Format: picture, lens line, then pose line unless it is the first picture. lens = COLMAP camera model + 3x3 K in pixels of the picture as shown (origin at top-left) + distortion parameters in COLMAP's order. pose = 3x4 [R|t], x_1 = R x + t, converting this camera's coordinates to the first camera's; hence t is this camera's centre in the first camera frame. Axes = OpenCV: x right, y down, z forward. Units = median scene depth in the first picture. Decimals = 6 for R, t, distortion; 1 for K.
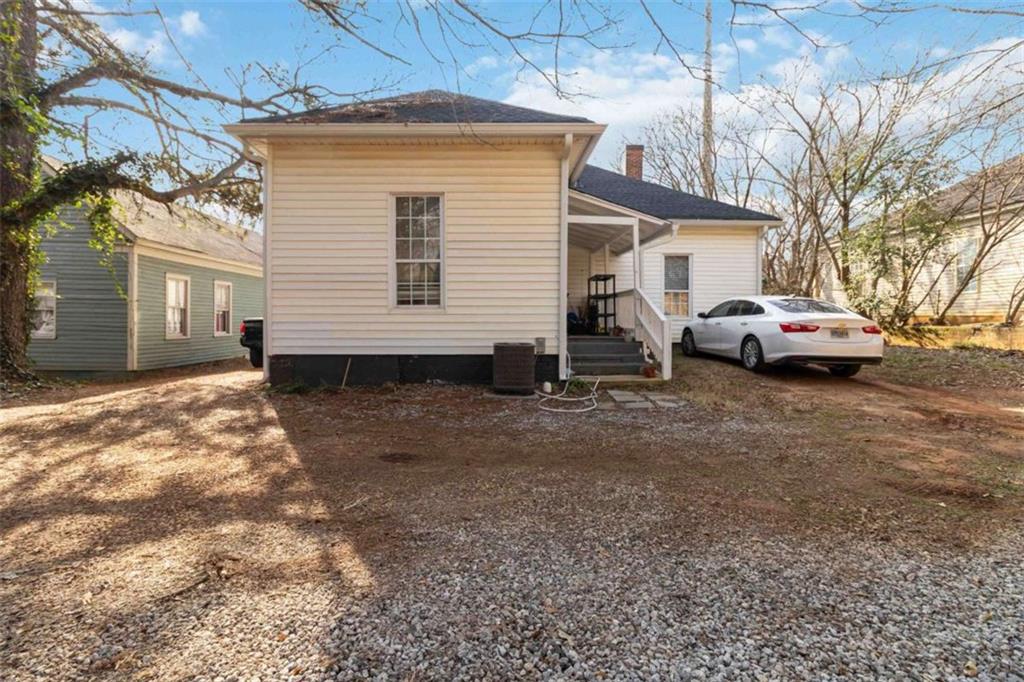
lens RADIAL K [[484.2, 0, 512.0], [0, 484.2, 341.0], [0, 0, 1]] dist [-0.000600, -0.000136]
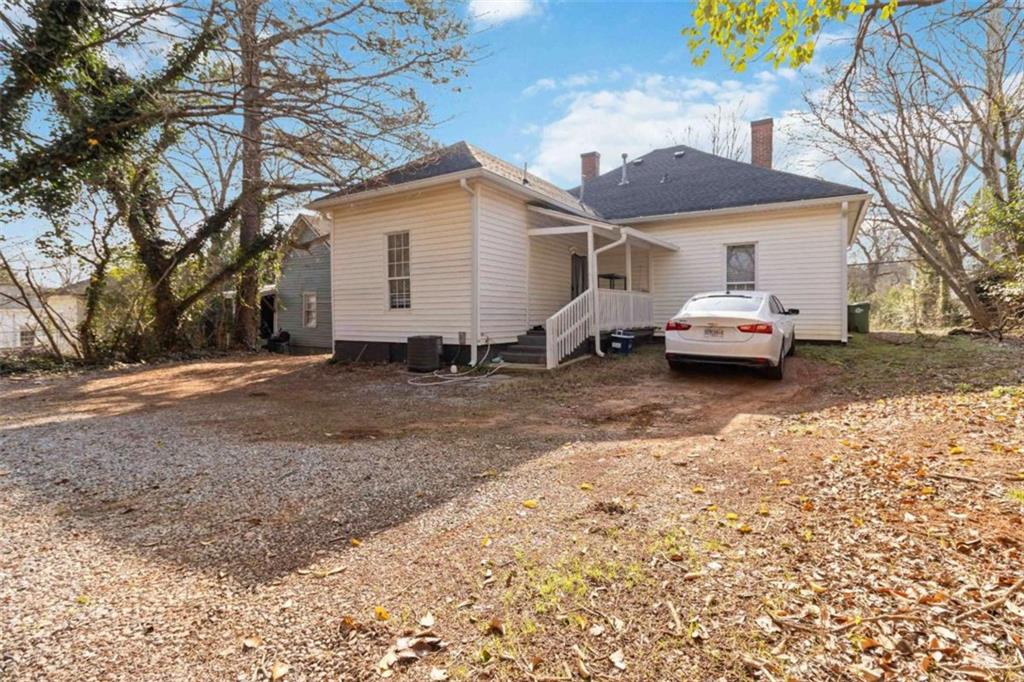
lens RADIAL K [[484.2, 0, 512.0], [0, 484.2, 341.0], [0, 0, 1]] dist [-0.000600, -0.000136]
pose [[0.839169, 0.024999, -0.543296, 0.890633], [-0.013184, 0.999585, 0.025631, -0.018238], [0.543711, -0.014346, 0.839150, -0.042592]]
